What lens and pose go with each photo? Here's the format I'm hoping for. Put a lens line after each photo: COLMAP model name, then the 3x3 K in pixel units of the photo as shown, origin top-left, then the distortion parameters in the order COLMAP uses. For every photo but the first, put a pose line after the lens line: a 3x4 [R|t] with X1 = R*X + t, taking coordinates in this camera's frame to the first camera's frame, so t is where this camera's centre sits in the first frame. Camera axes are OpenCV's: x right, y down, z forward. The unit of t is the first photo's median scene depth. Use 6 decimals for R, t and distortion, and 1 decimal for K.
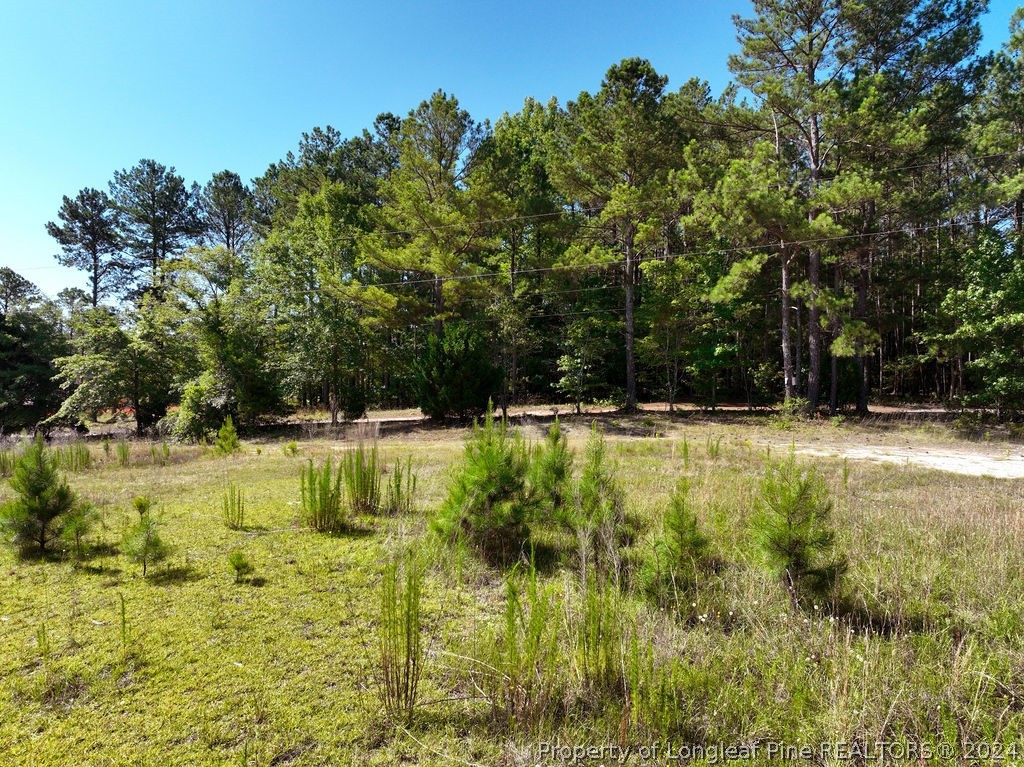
lens RADIAL K [[727.1, 0, 510.2], [0, 727.1, 381.1], [0, 0, 1]] dist [-0.001074, 0.012921]
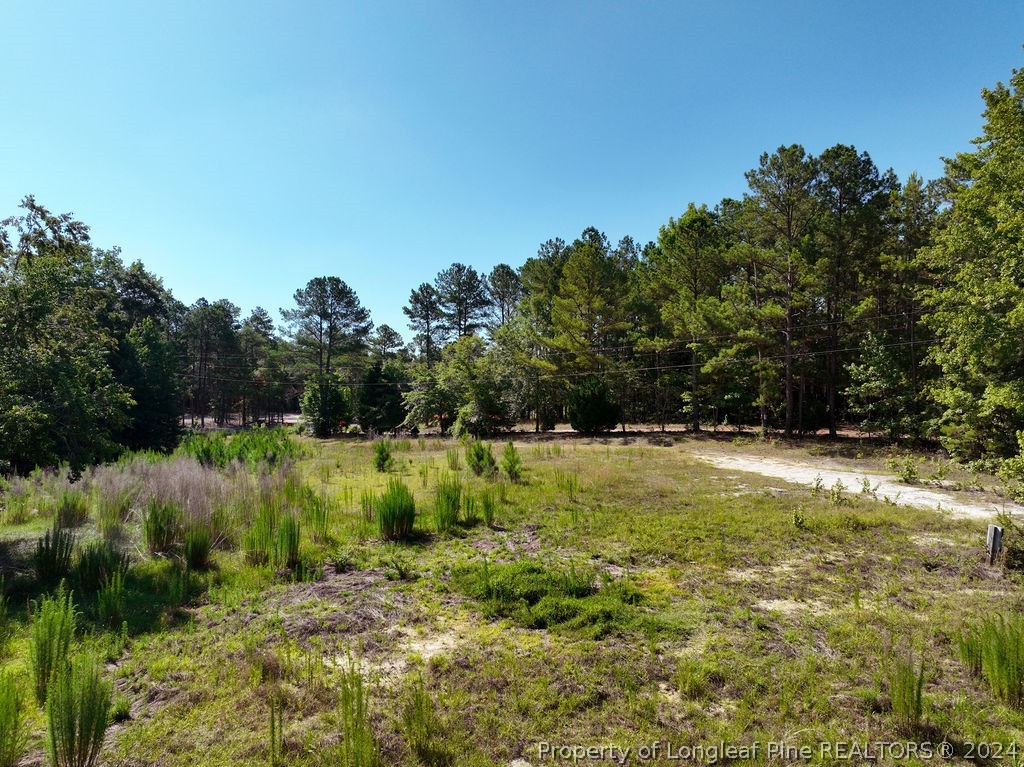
lens RADIAL K [[727.1, 0, 512.7], [0, 727.1, 384.2], [0, 0, 1]] dist [-0.001074, 0.012921]
pose [[0.906322, 0.002529, -0.422581, 0.303104], [-0.001255, 0.999994, 0.003292, -0.042822], [0.422587, -0.002454, 0.906319, -0.414543]]
